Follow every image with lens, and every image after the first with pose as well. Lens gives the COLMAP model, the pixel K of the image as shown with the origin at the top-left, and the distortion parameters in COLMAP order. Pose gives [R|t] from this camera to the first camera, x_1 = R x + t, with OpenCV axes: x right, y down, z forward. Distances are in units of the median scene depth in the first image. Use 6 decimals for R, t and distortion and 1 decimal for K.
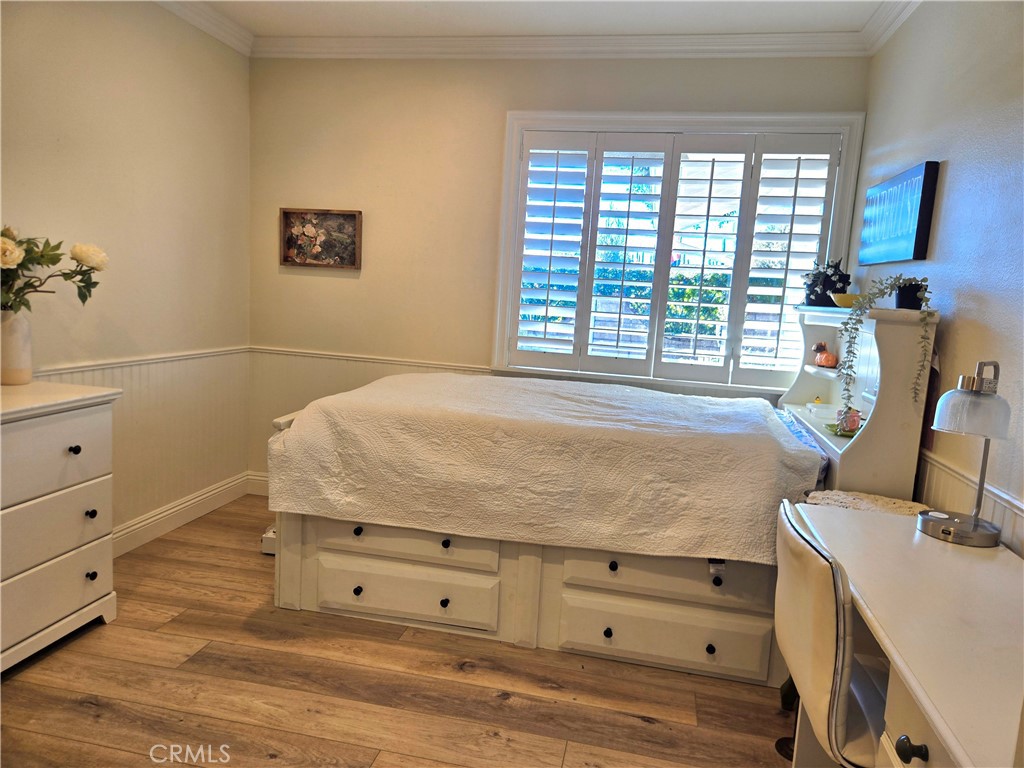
lens RADIAL K [[689.9, 0, 511.9], [0, 689.9, 377.1], [0, 0, 1]] dist [0.064921, -0.048682]
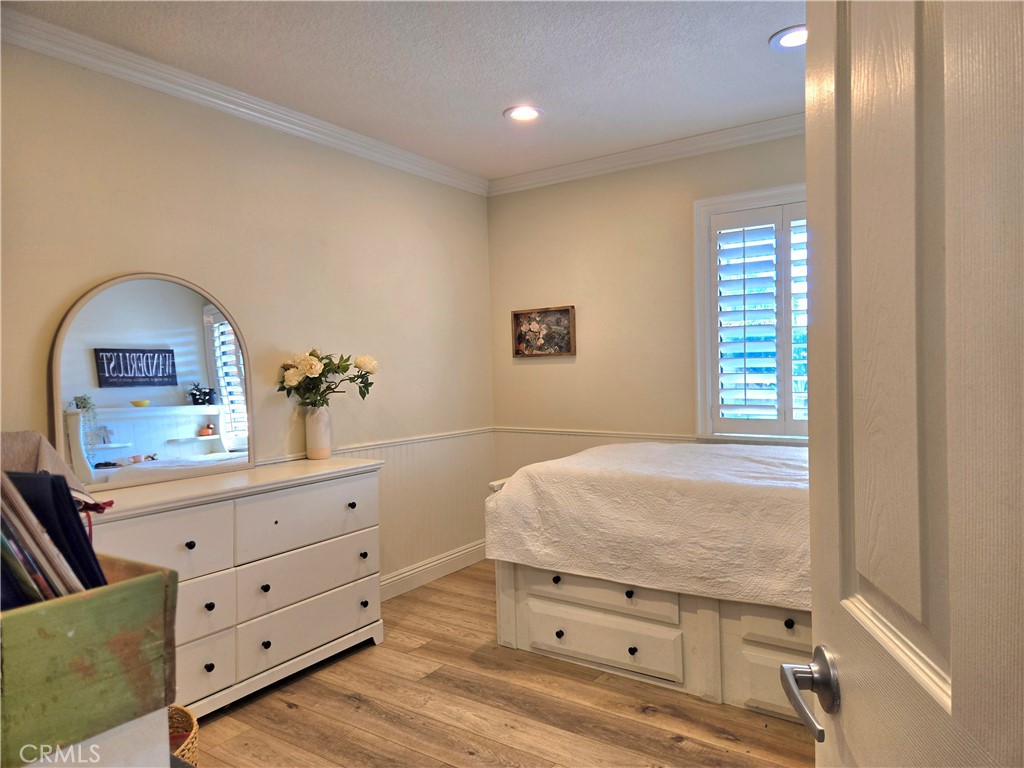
lens RADIAL K [[689.9, 0, 512.0], [0, 689.9, 378.8], [0, 0, 1]] dist [0.064921, -0.048682]
pose [[0.916807, -0.074723, -0.392278, 0.192618], [0.028101, 0.991974, -0.123280, 0.031705], [0.398341, 0.102001, 0.911548, -0.117485]]
